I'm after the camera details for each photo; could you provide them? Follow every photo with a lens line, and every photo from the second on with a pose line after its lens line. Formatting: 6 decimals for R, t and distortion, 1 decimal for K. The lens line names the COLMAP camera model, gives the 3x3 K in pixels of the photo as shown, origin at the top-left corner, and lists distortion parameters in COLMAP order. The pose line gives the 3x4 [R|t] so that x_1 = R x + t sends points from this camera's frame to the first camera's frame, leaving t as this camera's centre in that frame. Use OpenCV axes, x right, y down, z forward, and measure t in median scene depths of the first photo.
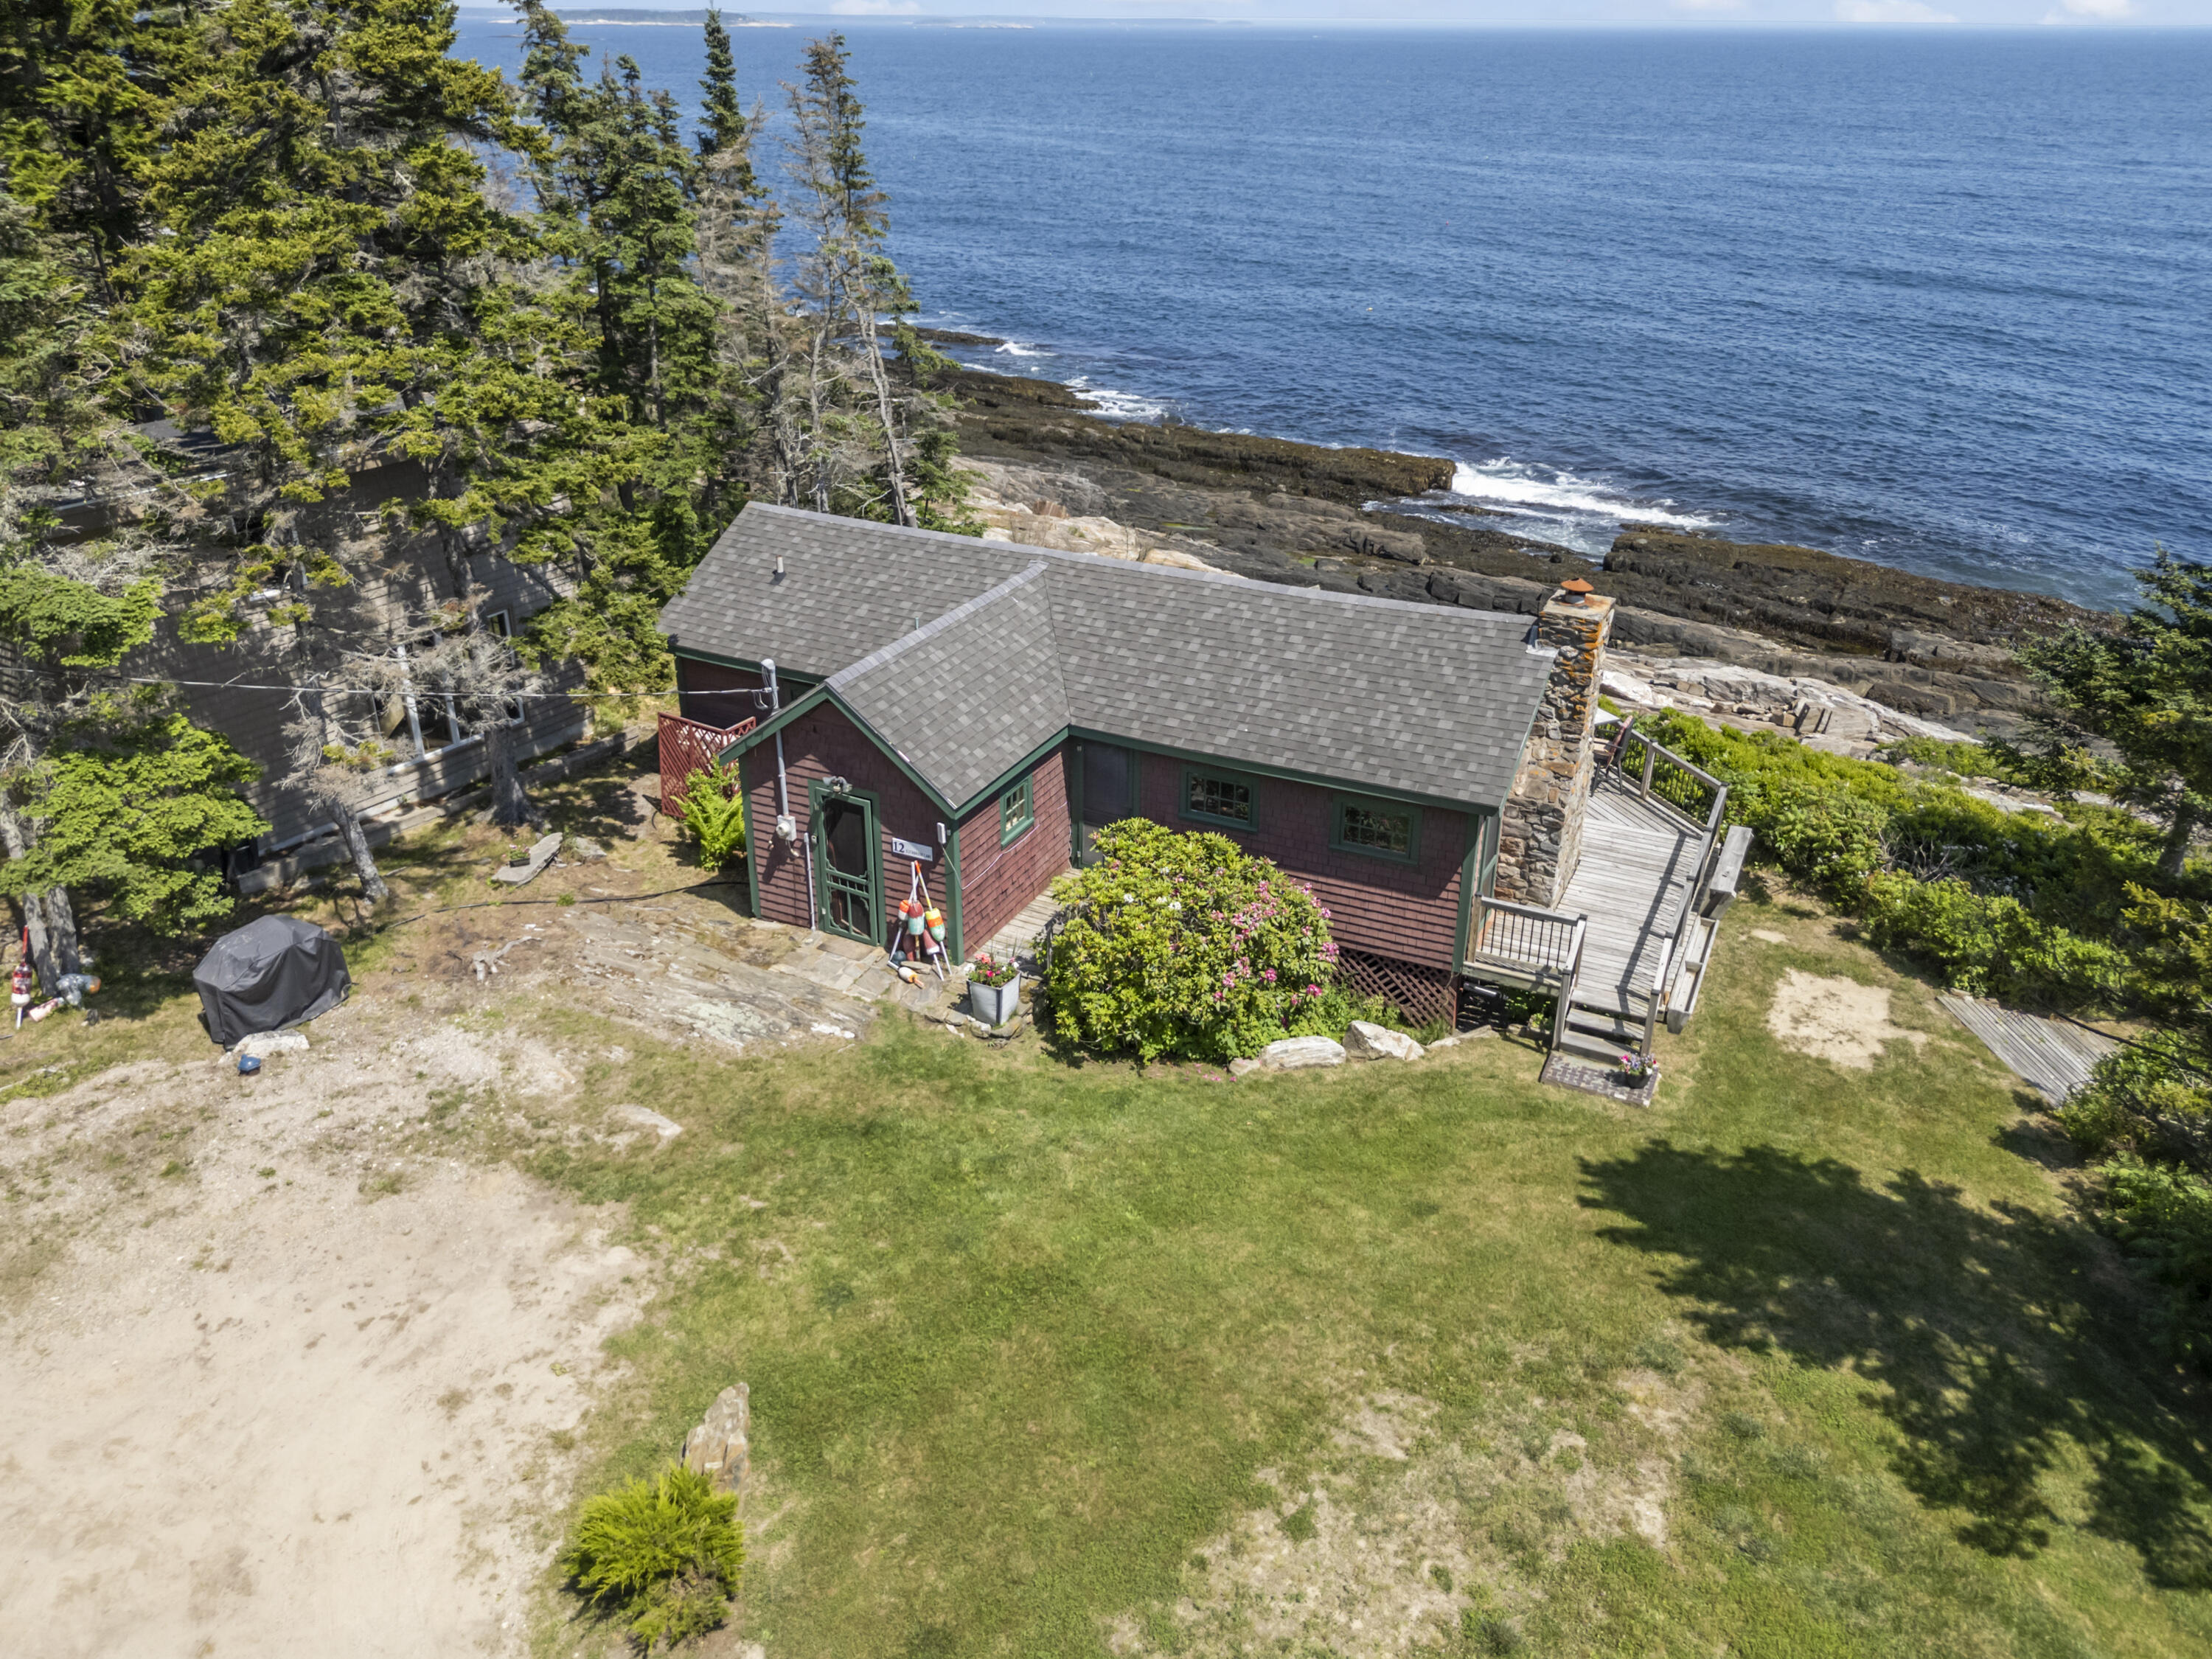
lens RADIAL K [[1604.3, 0, 1129.9], [0, 1604.3, 819.7], [0, 0, 1]] dist [0.063098, -0.001389]
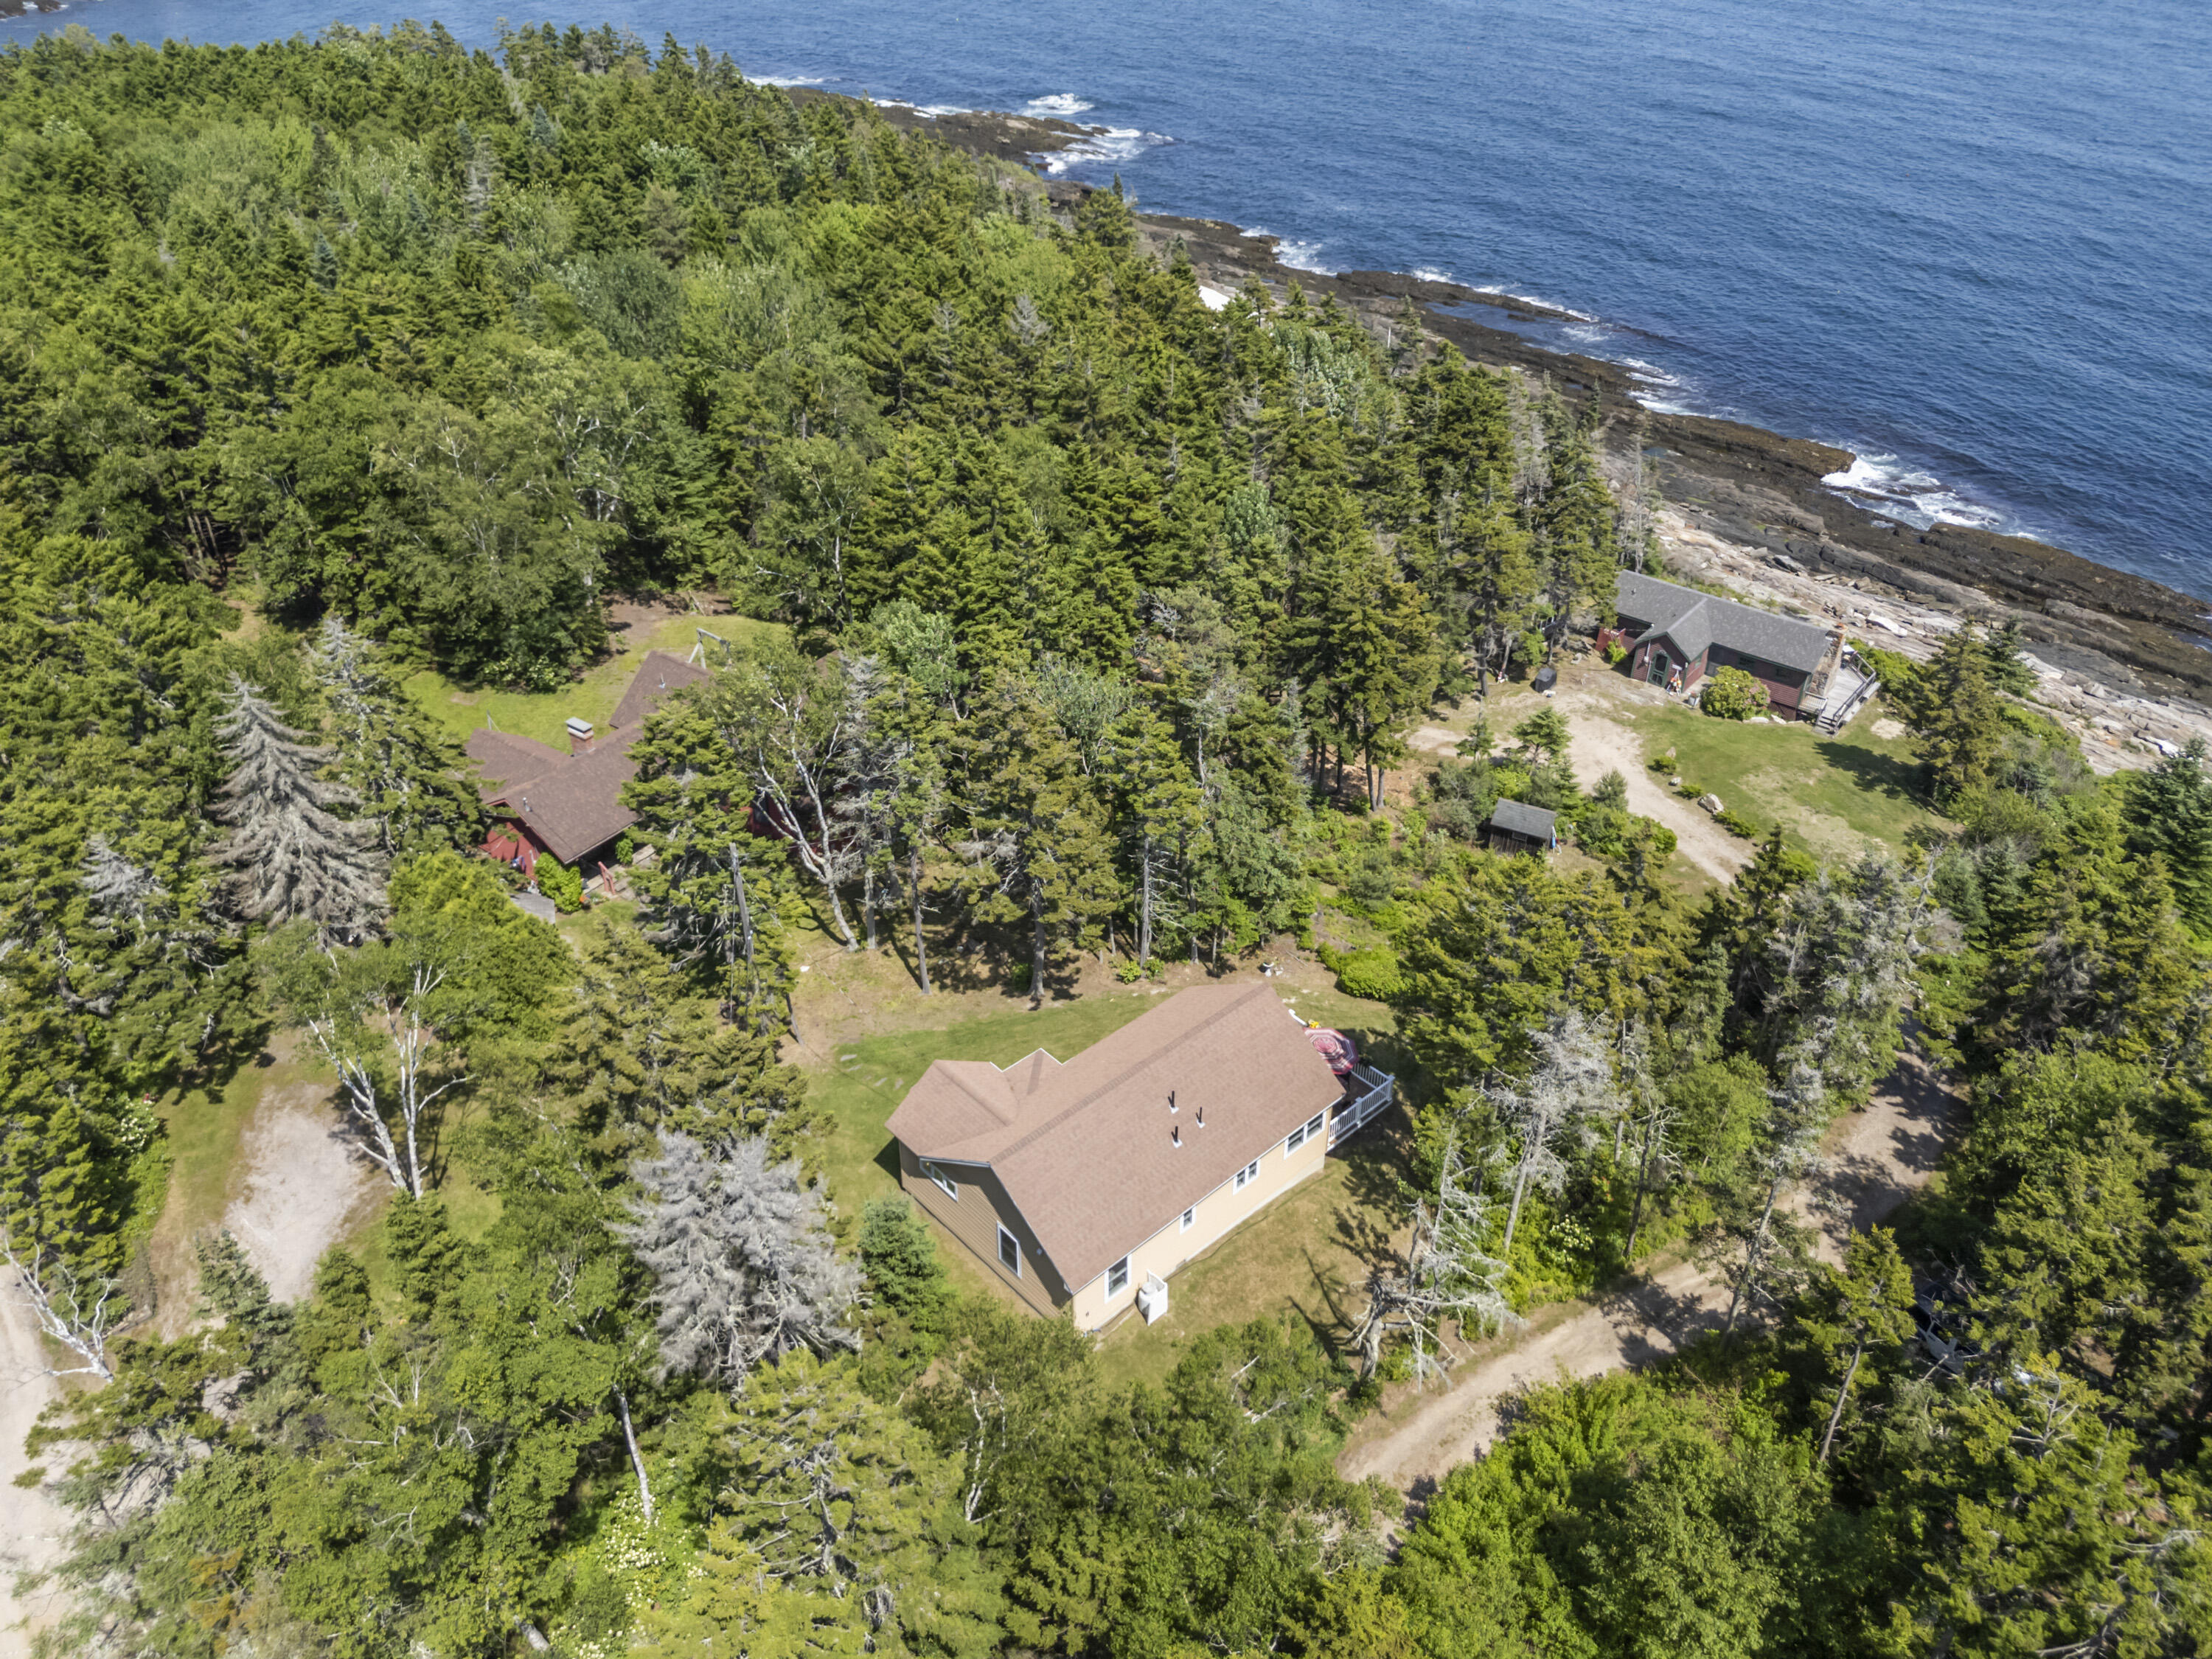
lens RADIAL K [[1604.3, 0, 1129.9], [0, 1604.3, 819.7], [0, 0, 1]] dist [0.063098, -0.001389]
pose [[0.975756, 0.130140, -0.175967, -0.782654], [-0.100329, 0.980526, 0.168829, -0.177590], [0.194511, -0.147081, 0.969810, -3.836049]]
